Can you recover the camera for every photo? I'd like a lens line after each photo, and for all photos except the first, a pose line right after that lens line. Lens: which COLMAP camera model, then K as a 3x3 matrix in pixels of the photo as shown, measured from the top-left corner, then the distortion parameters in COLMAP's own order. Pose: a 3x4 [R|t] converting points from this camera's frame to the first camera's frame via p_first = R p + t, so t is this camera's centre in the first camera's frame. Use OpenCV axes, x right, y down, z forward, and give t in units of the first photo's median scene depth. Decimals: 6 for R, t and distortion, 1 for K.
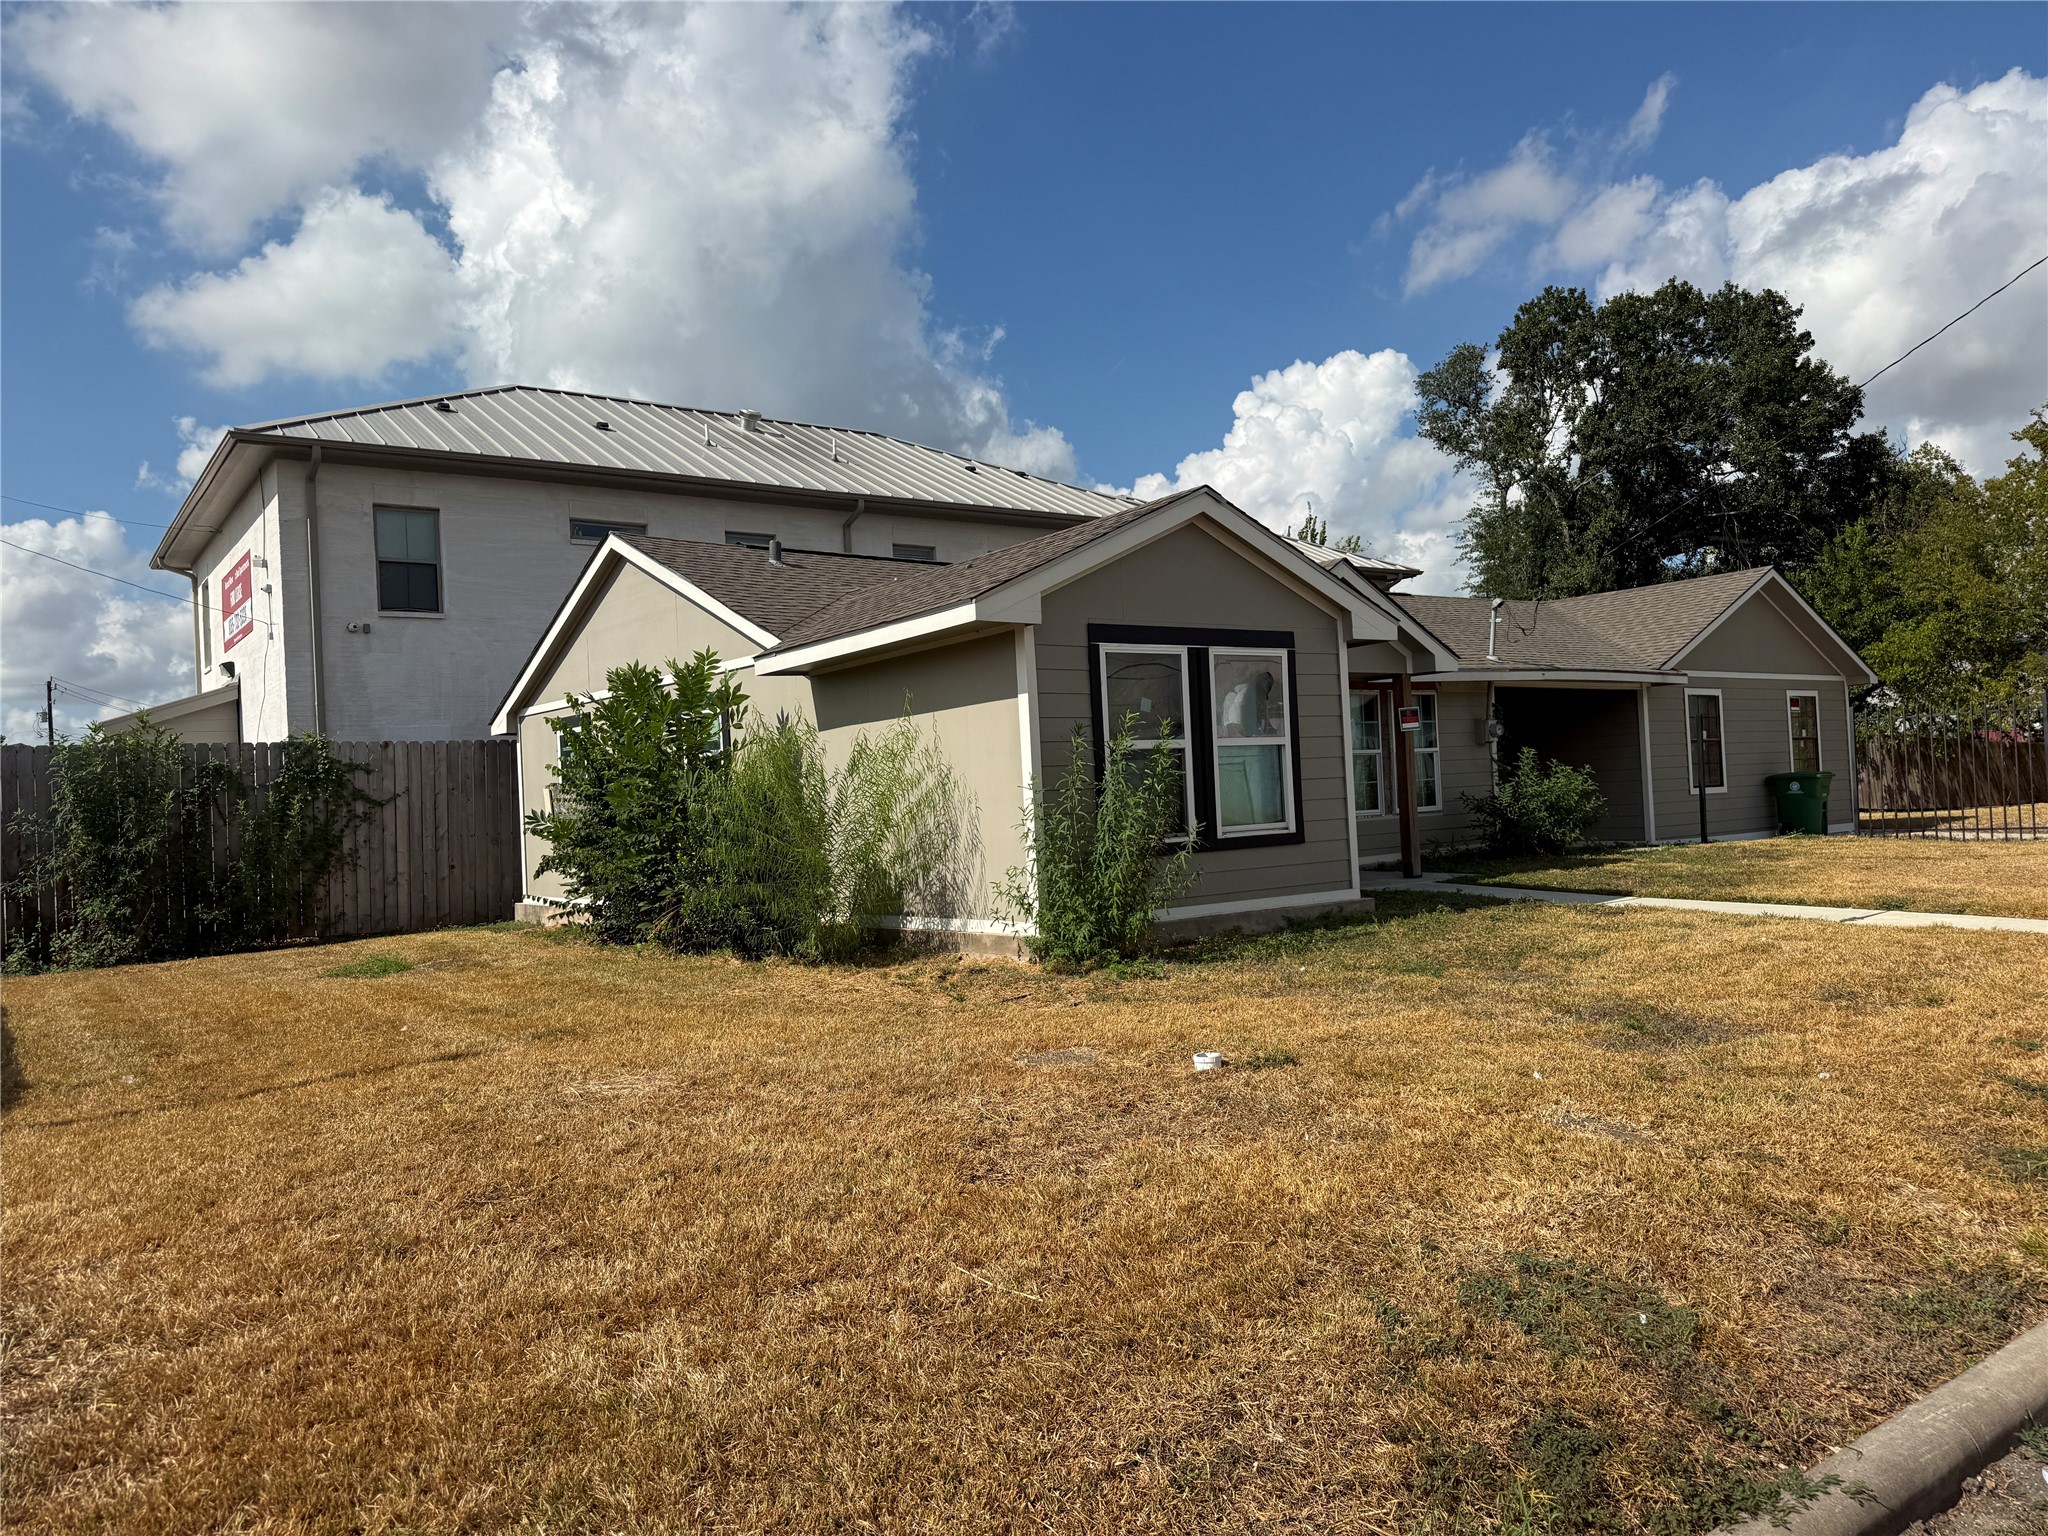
lens RADIAL K [[1436.2, 0, 1024.5], [0, 1436.2, 786.8], [0, 0, 1]] dist [0.043174, 0.001162]
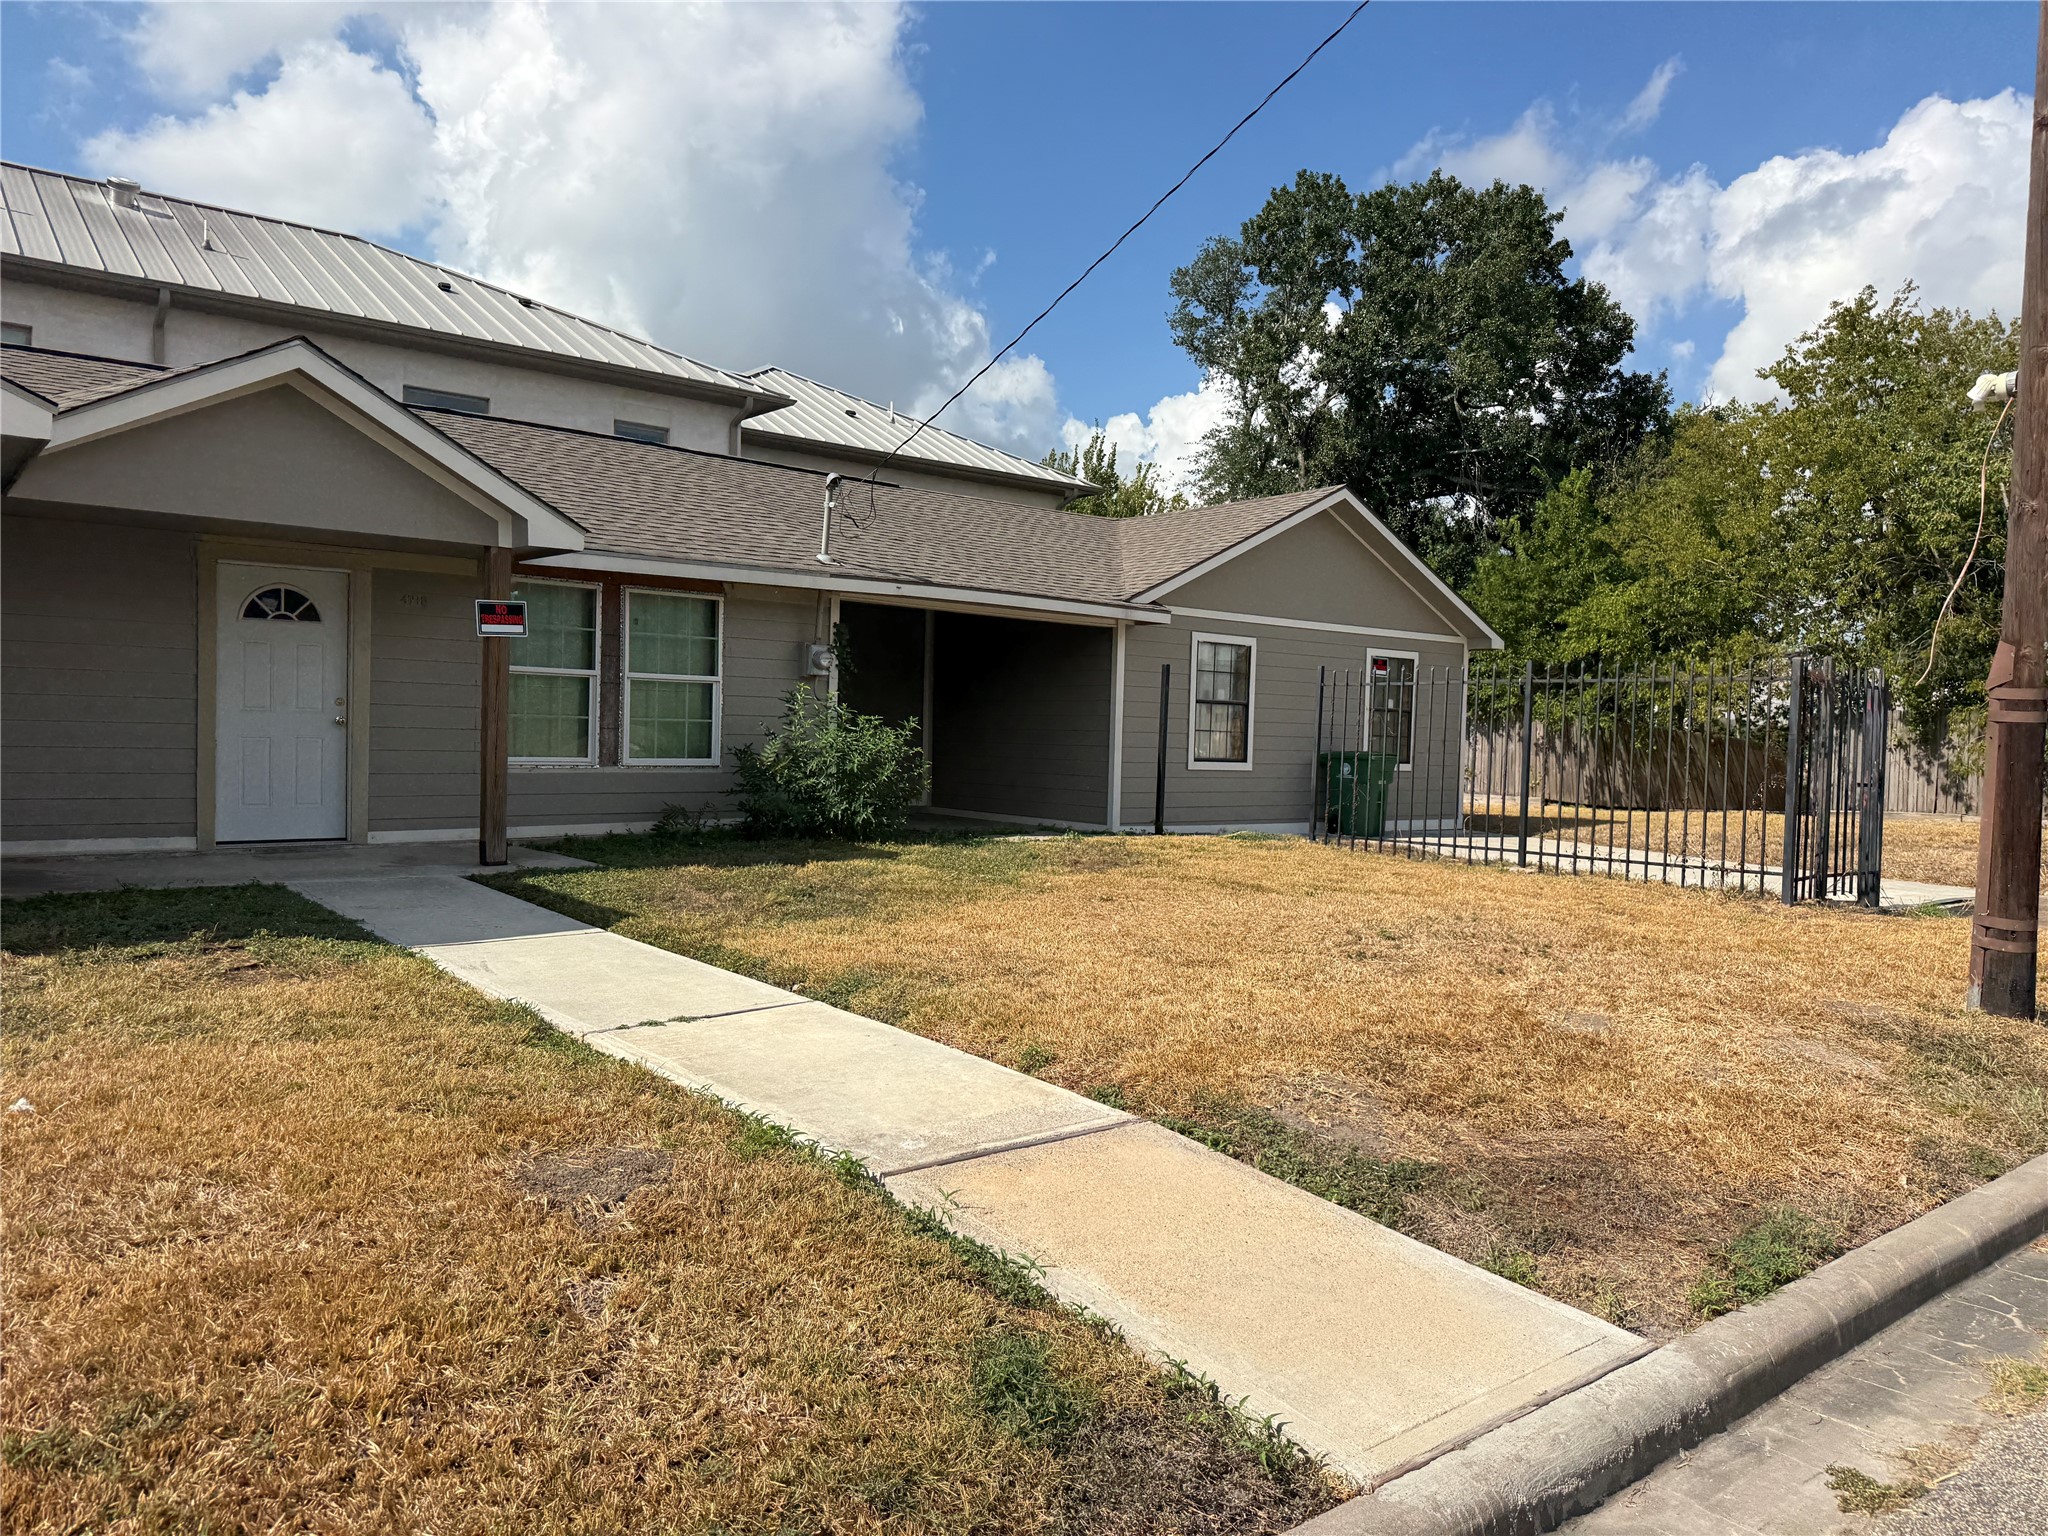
lens RADIAL K [[1387.4, 0, 1024.0], [0, 1387.4, 768.0], [0, 0, 1]] dist [0.150017, -0.118074]
pose [[0.996549, 0.075562, 0.034350, 0.214908], [-0.076810, 0.996374, 0.036599, -0.009821], [-0.031460, -0.039111, 0.998739, 0.160487]]
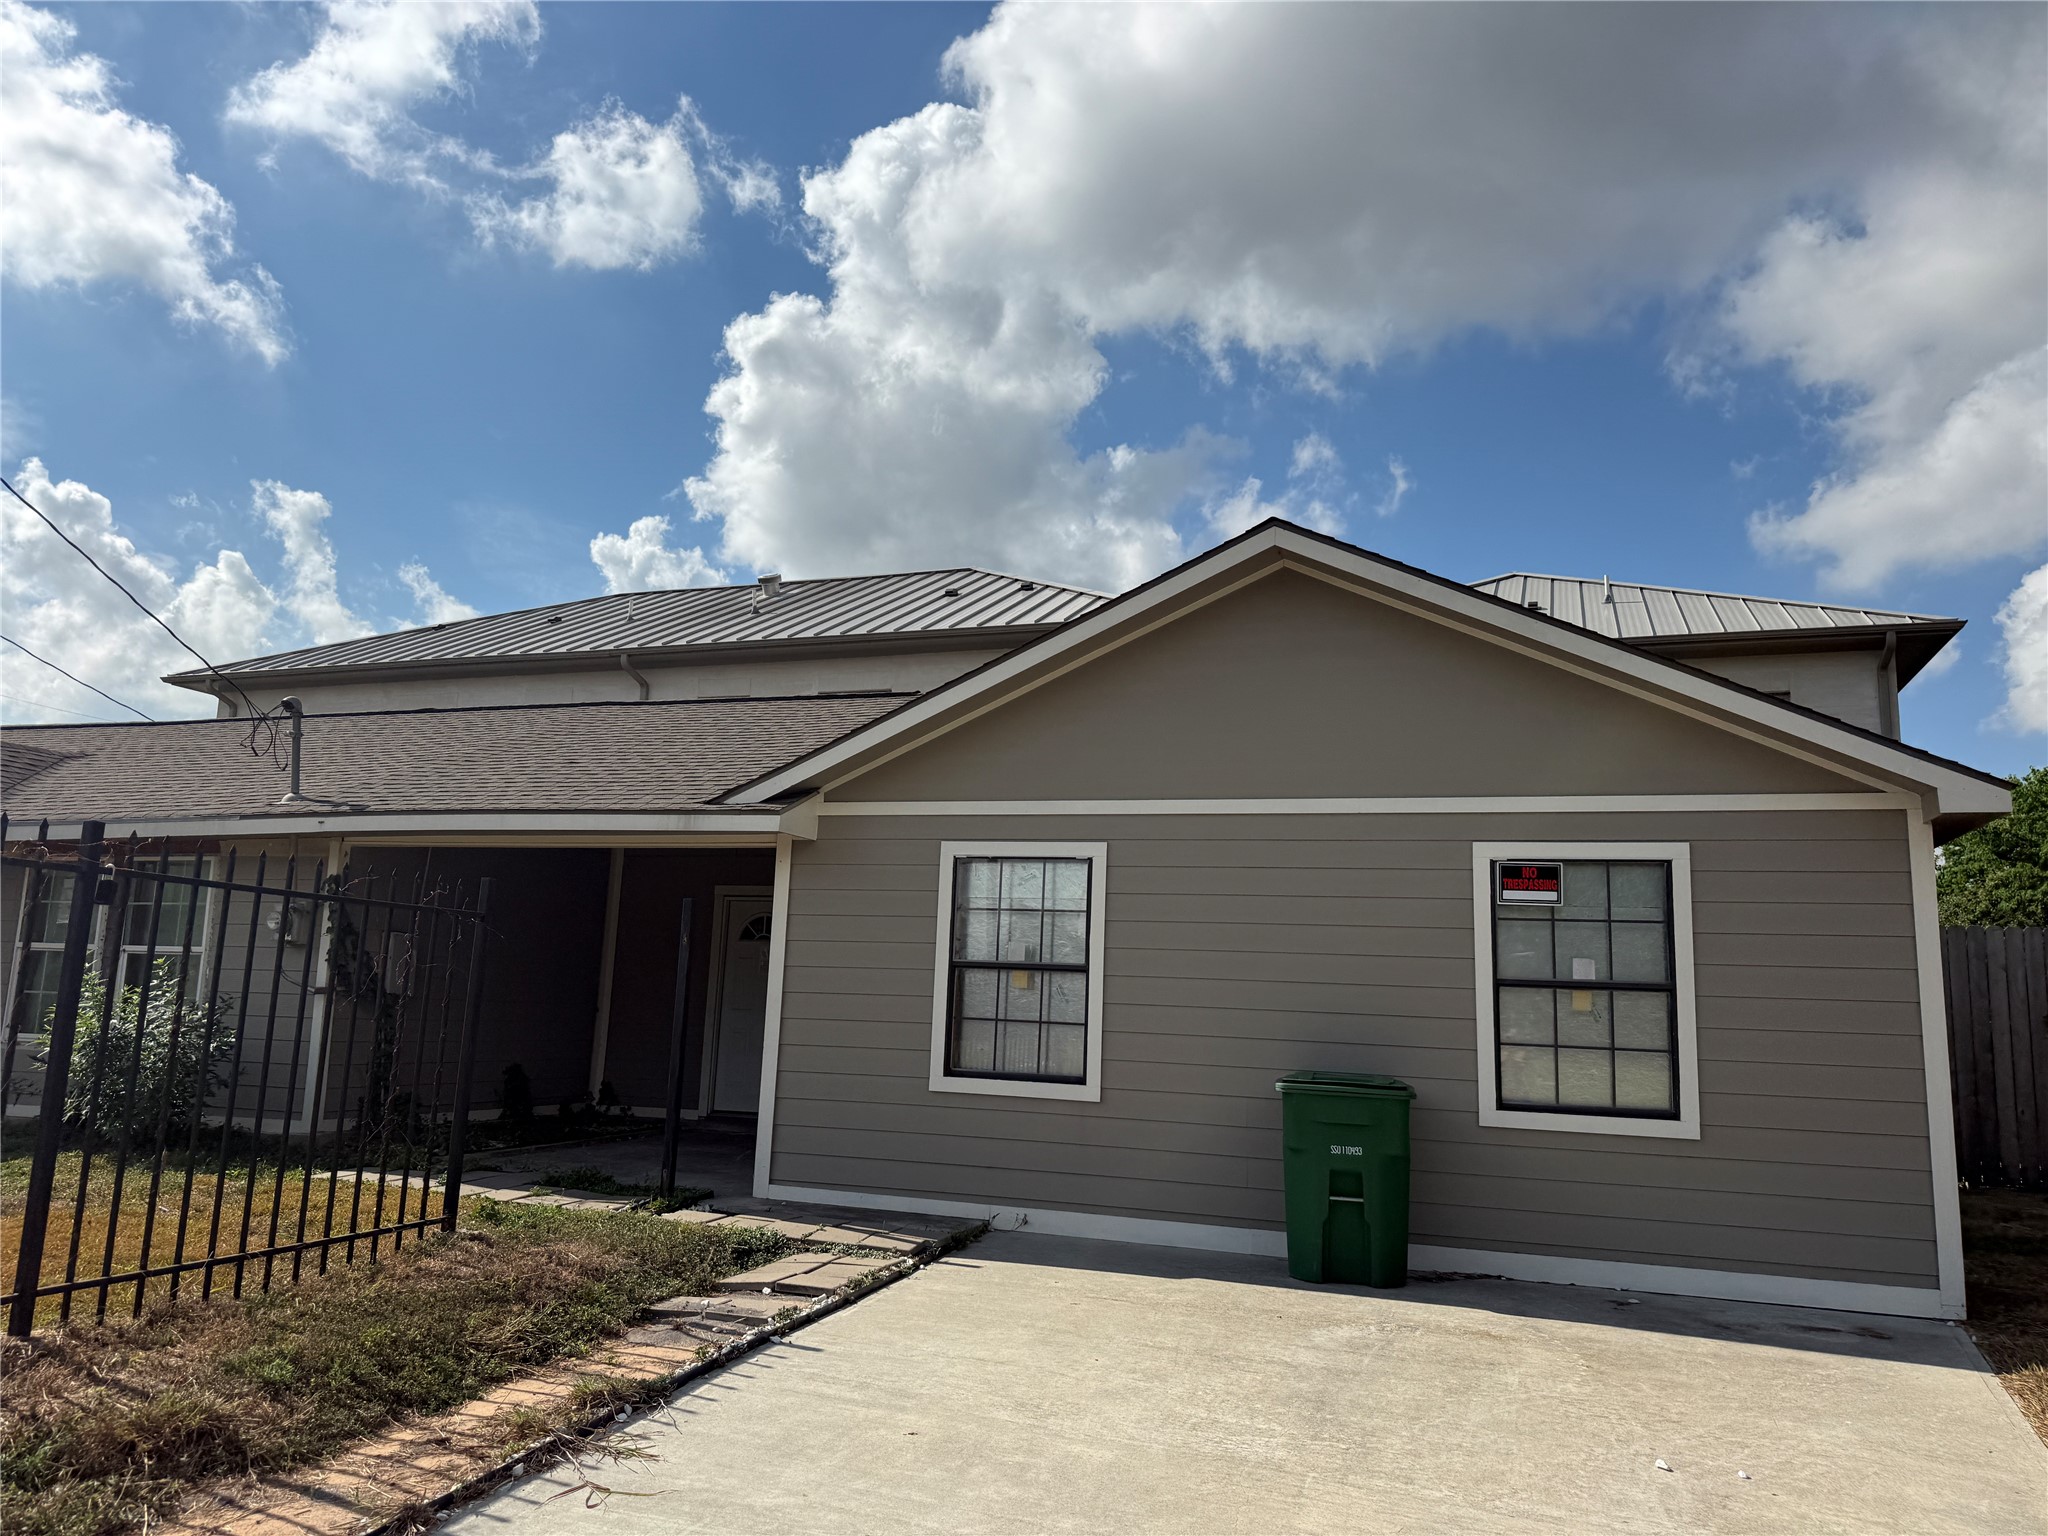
lens RADIAL K [[1389.7, 0, 1044.3], [0, 1389.7, 746.5], [0, 0, 1]] dist [0.029716, -0.046141]
pose [[0.578813, -0.083079, -0.811217, 0.508186], [-0.054048, 0.988701, -0.139820, -0.024566], [0.813667, 0.124774, 0.567782, 0.487306]]
